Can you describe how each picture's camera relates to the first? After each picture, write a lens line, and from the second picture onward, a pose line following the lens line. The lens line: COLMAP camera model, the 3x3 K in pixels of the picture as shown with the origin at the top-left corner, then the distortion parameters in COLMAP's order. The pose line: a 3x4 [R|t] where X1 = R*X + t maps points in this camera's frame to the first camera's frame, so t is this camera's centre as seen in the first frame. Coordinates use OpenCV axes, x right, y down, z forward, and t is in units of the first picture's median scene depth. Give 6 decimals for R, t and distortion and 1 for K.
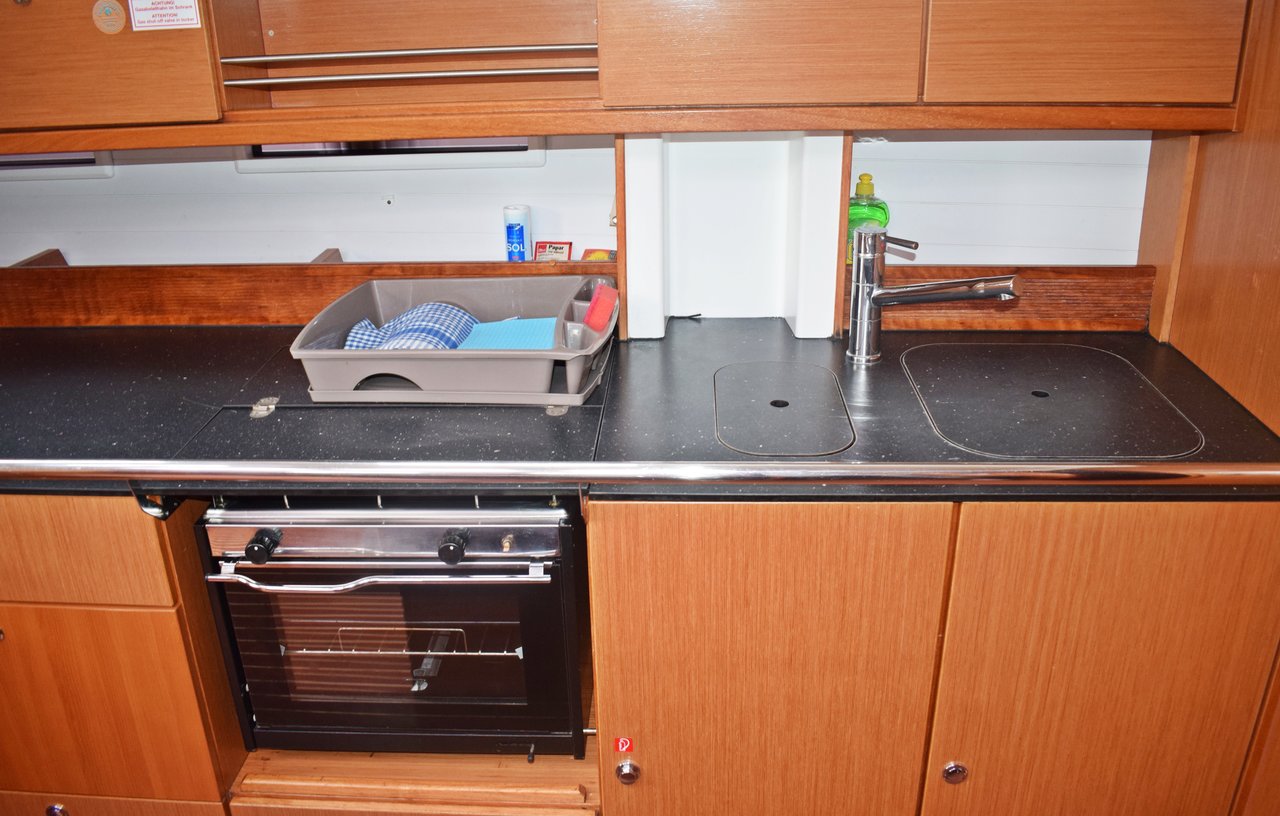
lens RADIAL K [[1052.6, 0, 624.8], [0, 1052.6, 405.8], [0, 0, 1]] dist [-0.087720, -0.003213]
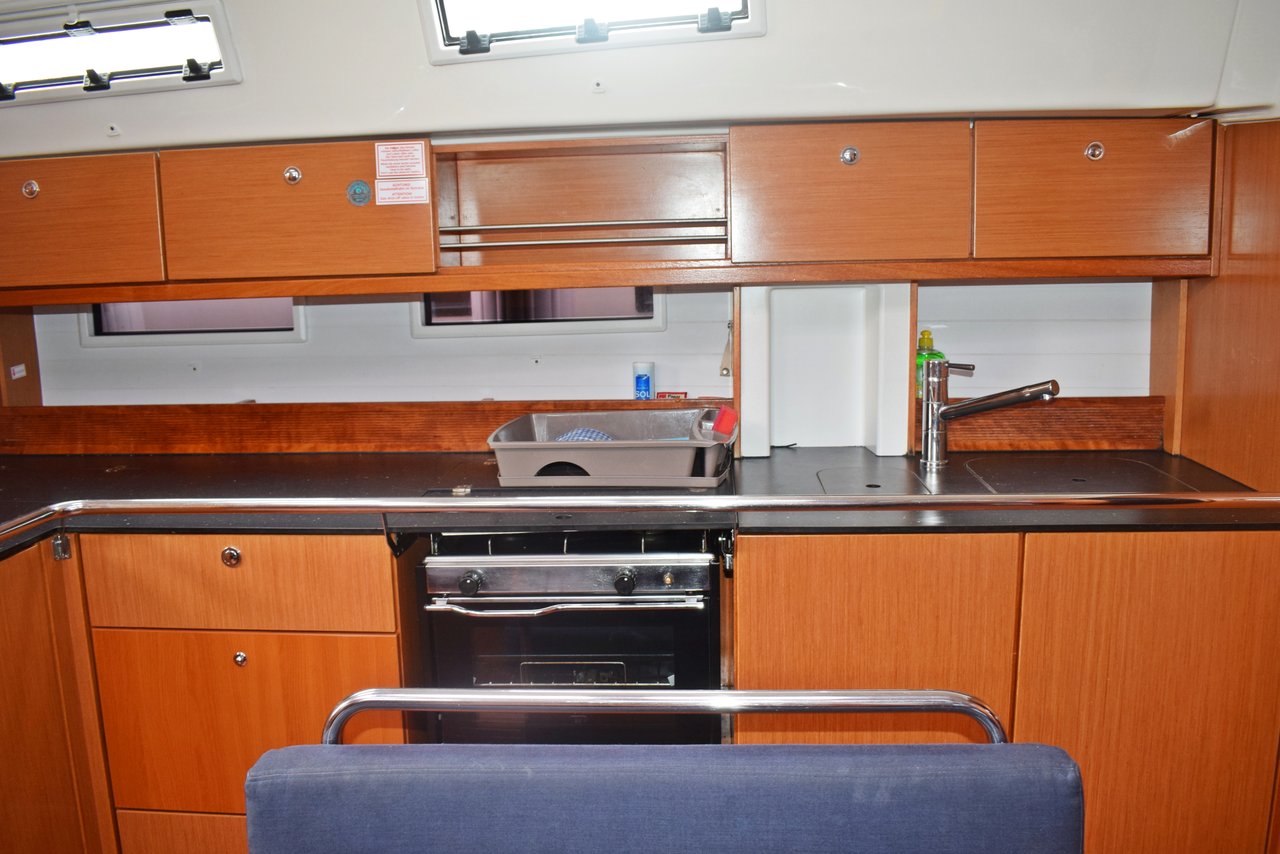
lens RADIAL K [[1032.5, 0, 640.0], [0, 1032.5, 427.0], [0, 0, 1]] dist [-0.091081, 0.003559]
pose [[0.999788, 0.002394, -0.020449, -0.116649], [-0.006874, 0.975038, -0.221931, 0.220978], [0.019407, 0.222025, 0.974848, -0.244353]]
